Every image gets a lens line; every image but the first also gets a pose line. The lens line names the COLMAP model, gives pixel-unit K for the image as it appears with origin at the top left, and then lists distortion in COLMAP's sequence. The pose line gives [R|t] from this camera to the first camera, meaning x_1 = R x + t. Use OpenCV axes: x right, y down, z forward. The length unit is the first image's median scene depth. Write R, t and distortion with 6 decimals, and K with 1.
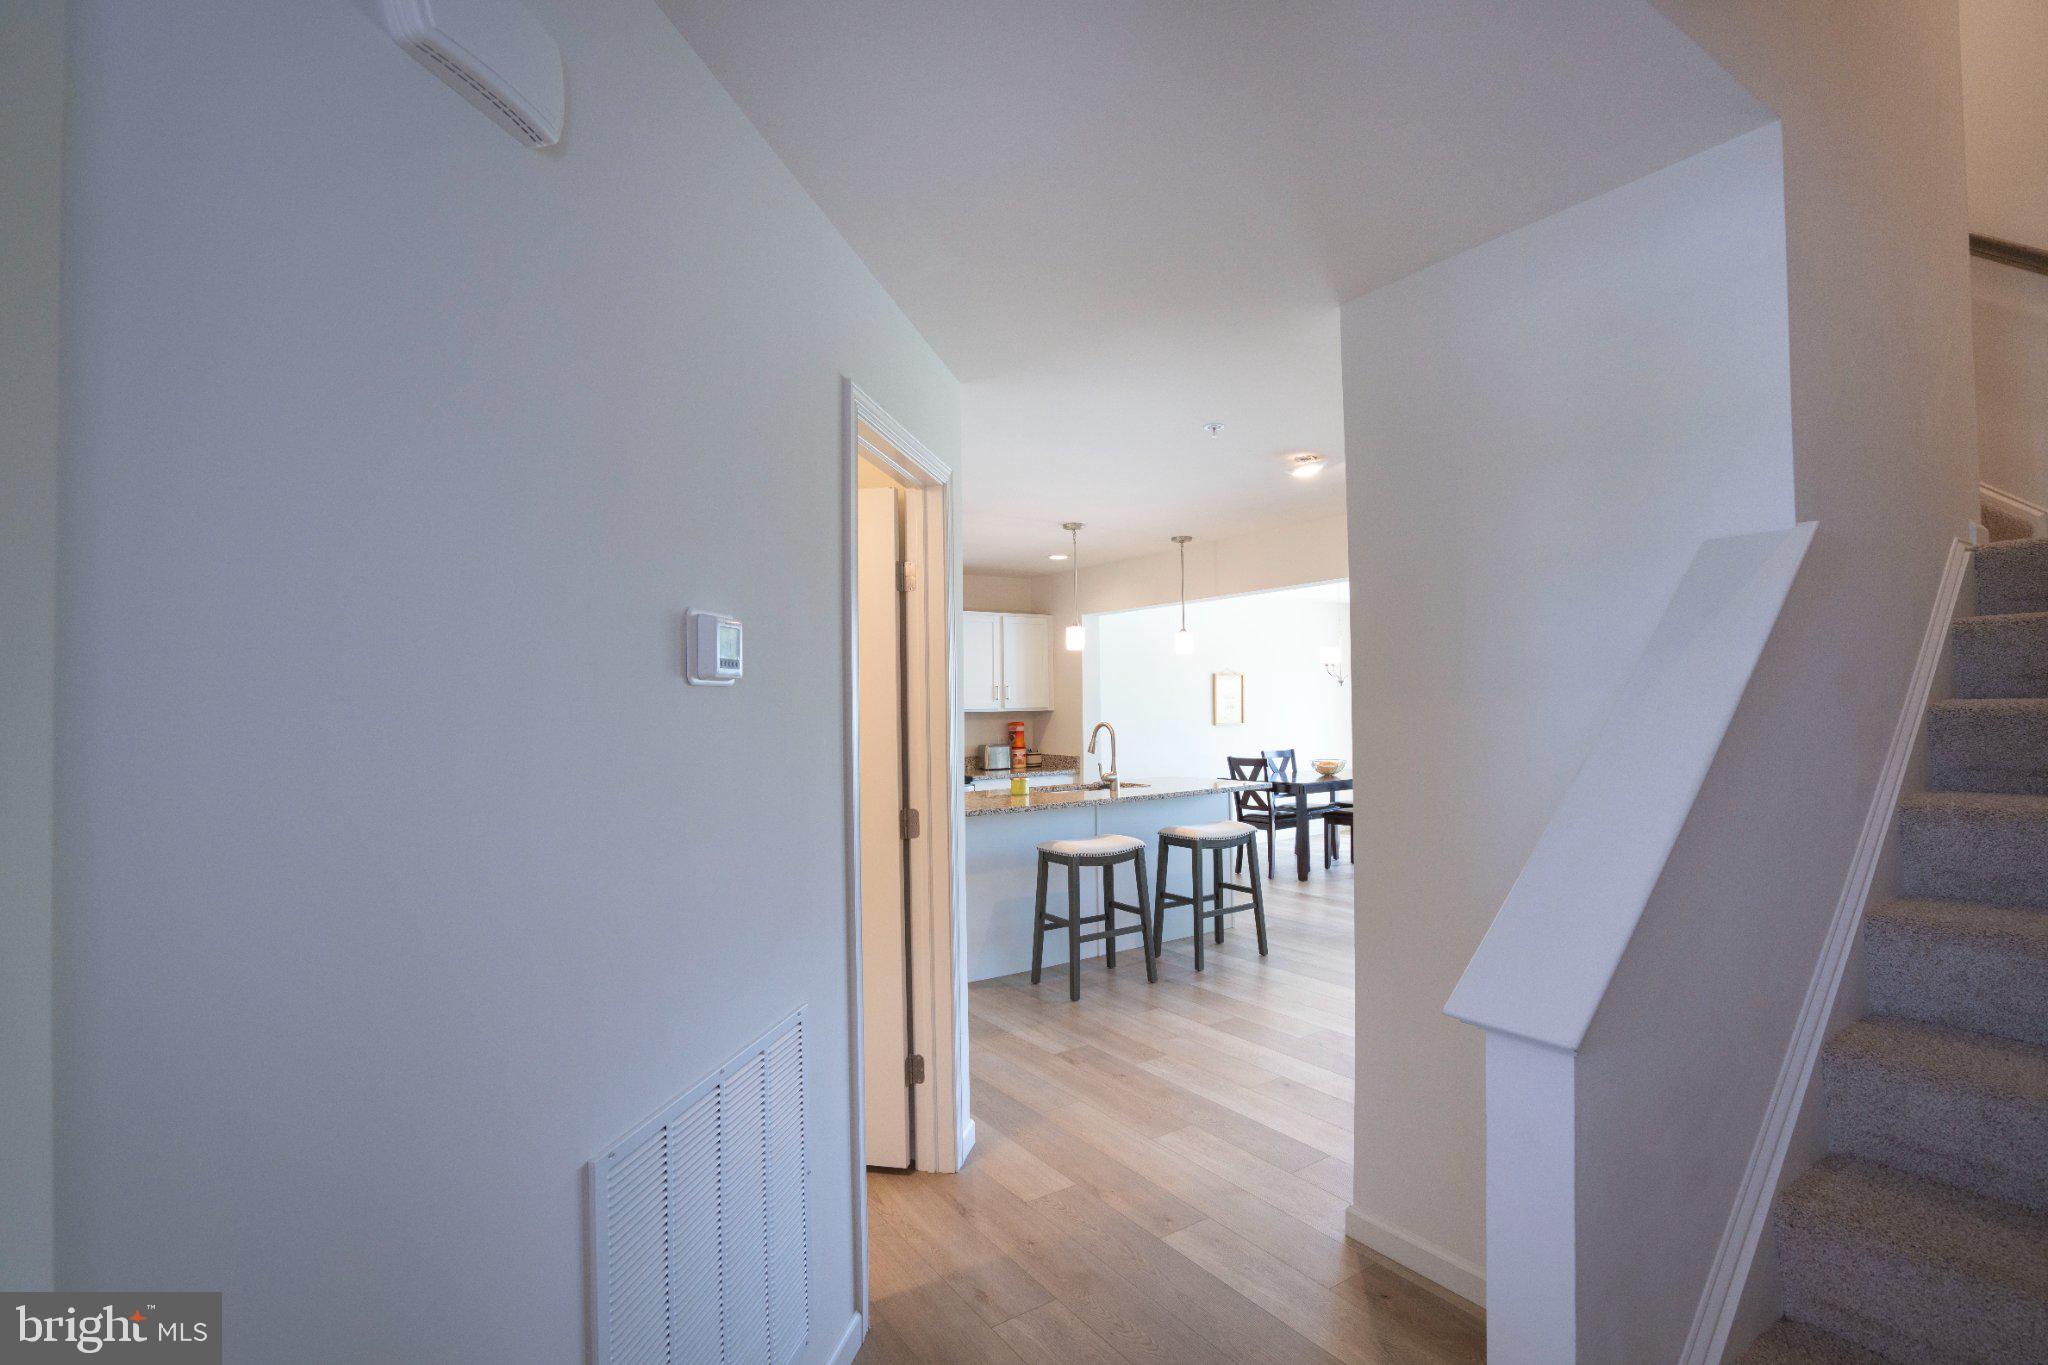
lens RADIAL K [[947.4, 0, 1033.4], [0, 947.4, 699.5], [0, 0, 1]] dist [-0.059334, 0.021154]
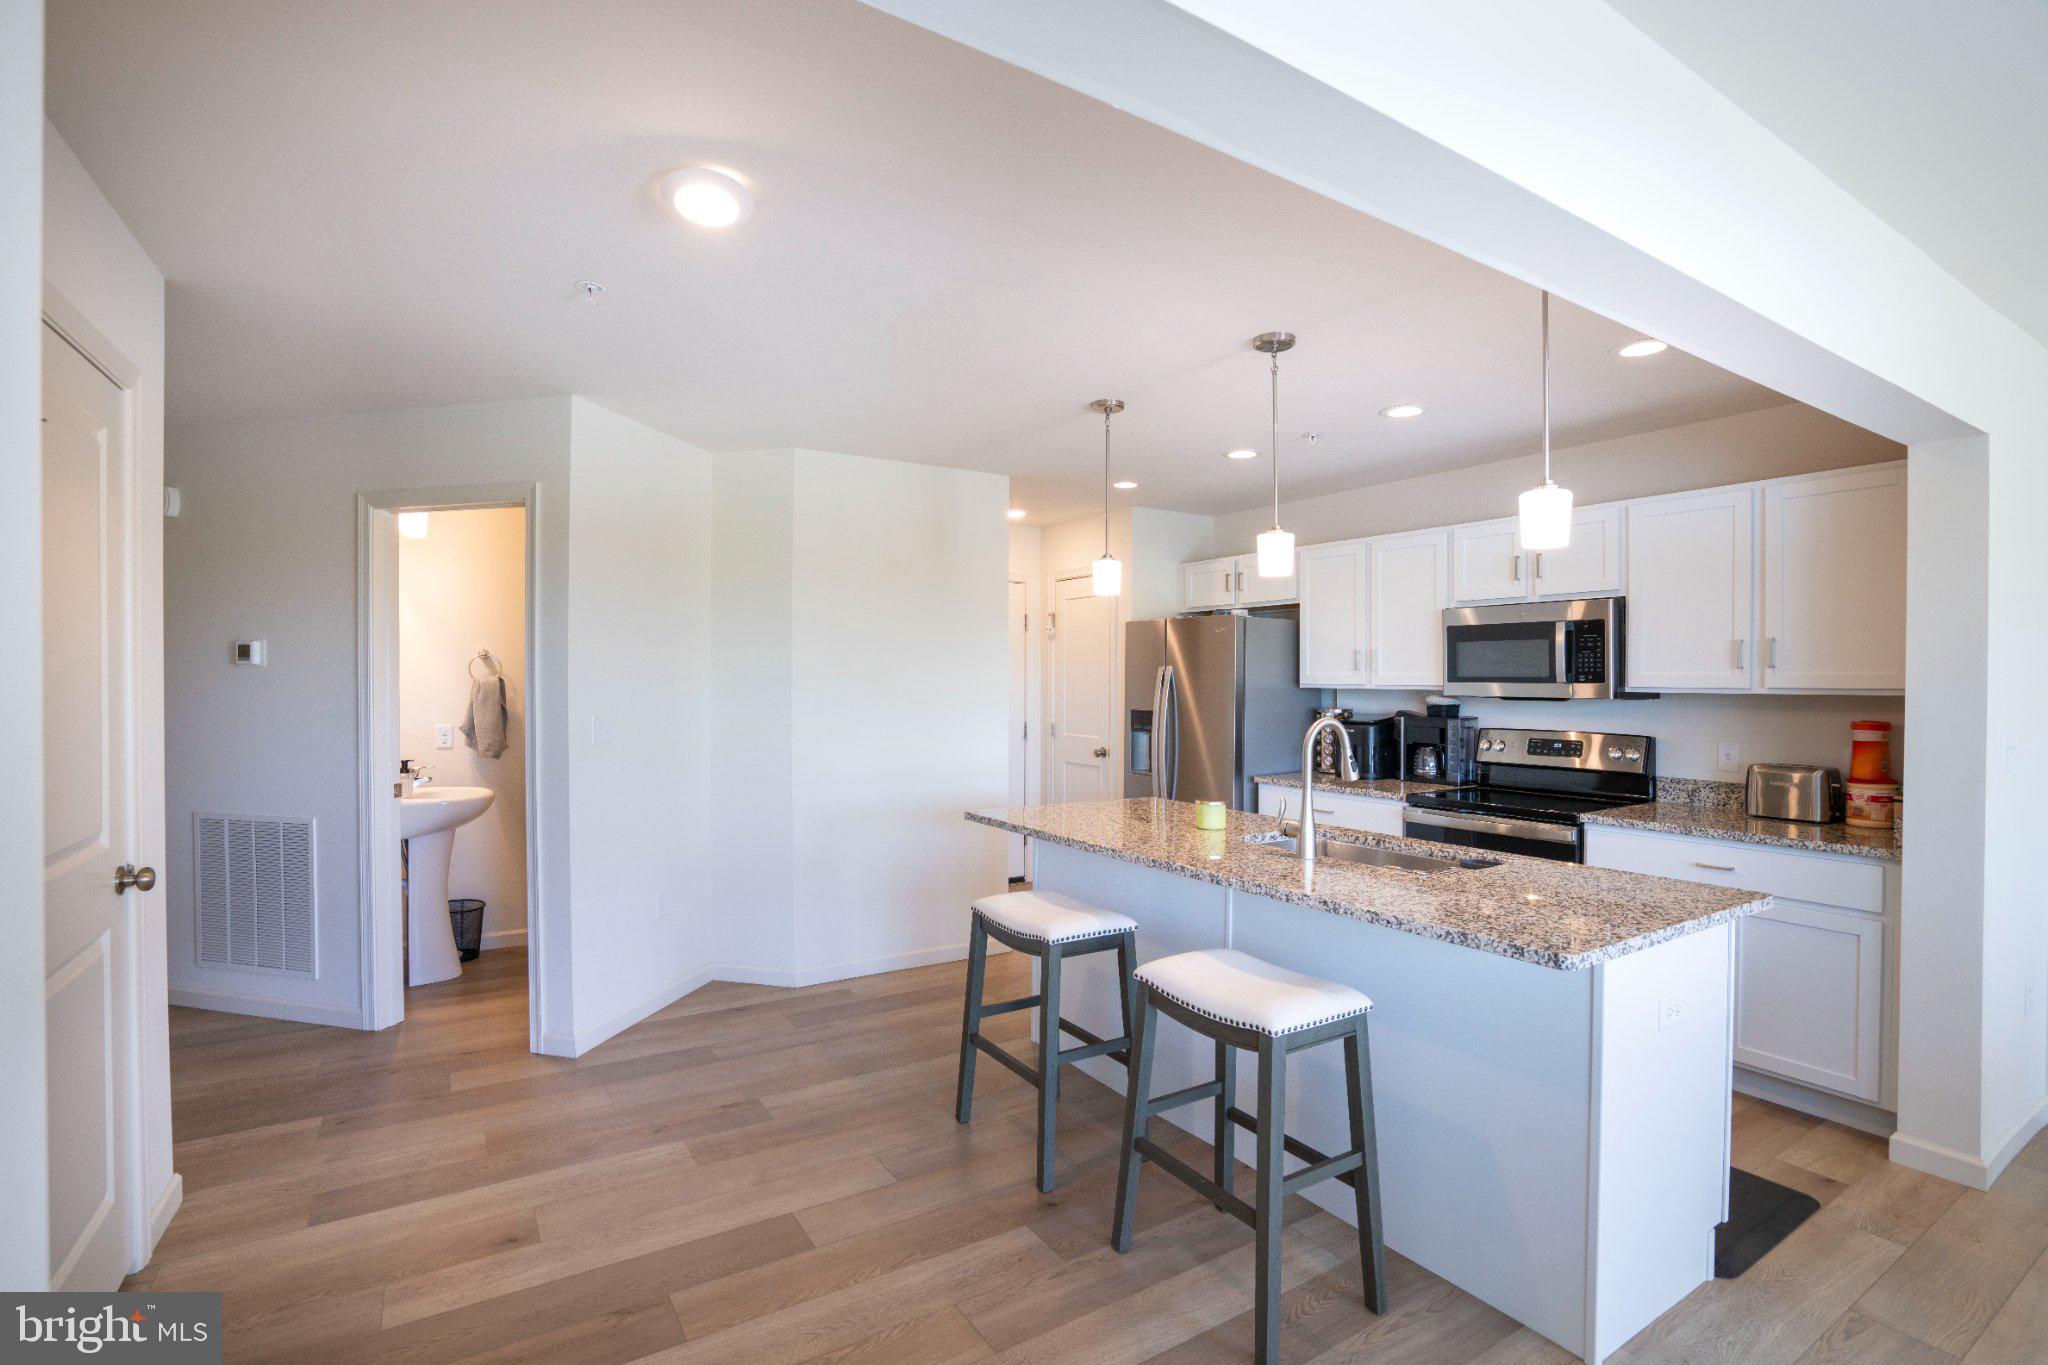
lens RADIAL K [[947.4, 0, 1022.4], [0, 947.4, 679.7], [0, 0, 1]] dist [-0.059334, 0.021154]
pose [[-0.043820, 0.017957, -0.998878, 0.540602], [0.004190, 0.999833, 0.017791, -0.004939], [0.999031, -0.003406, -0.043888, 0.828231]]
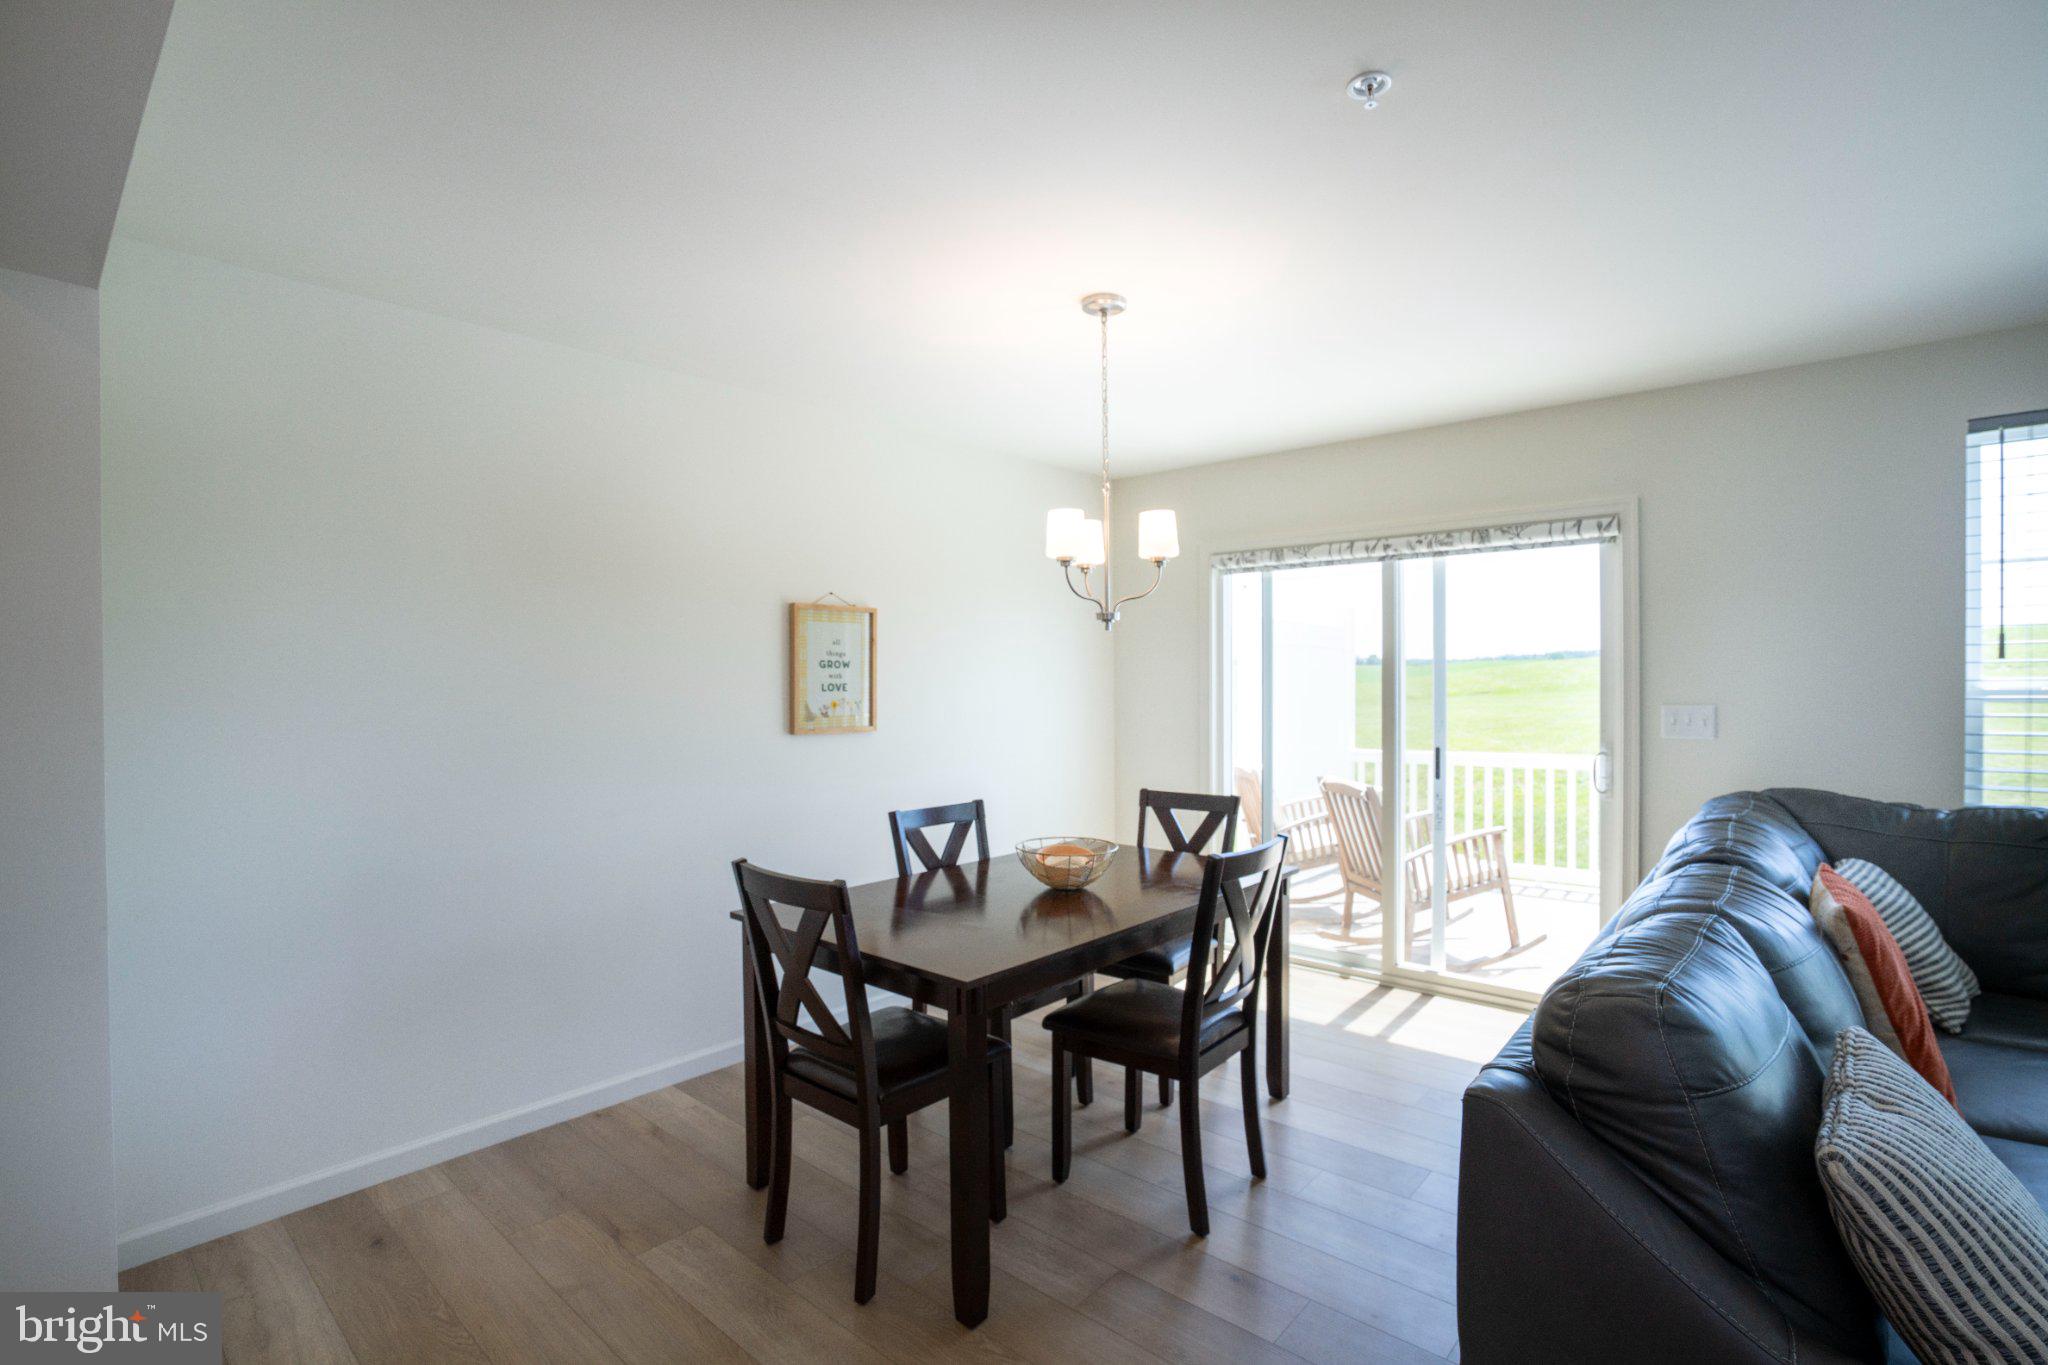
lens RADIAL K [[947.4, 0, 1044.8], [0, 947.4, 693.4], [0, 0, 1]] dist [-0.059334, 0.021154]
pose [[0.965784, 0.010501, 0.259133, 0.303434], [-0.011964, 0.999920, 0.004069, 0.011490], [-0.259070, -0.007031, 0.965833, 0.939686]]
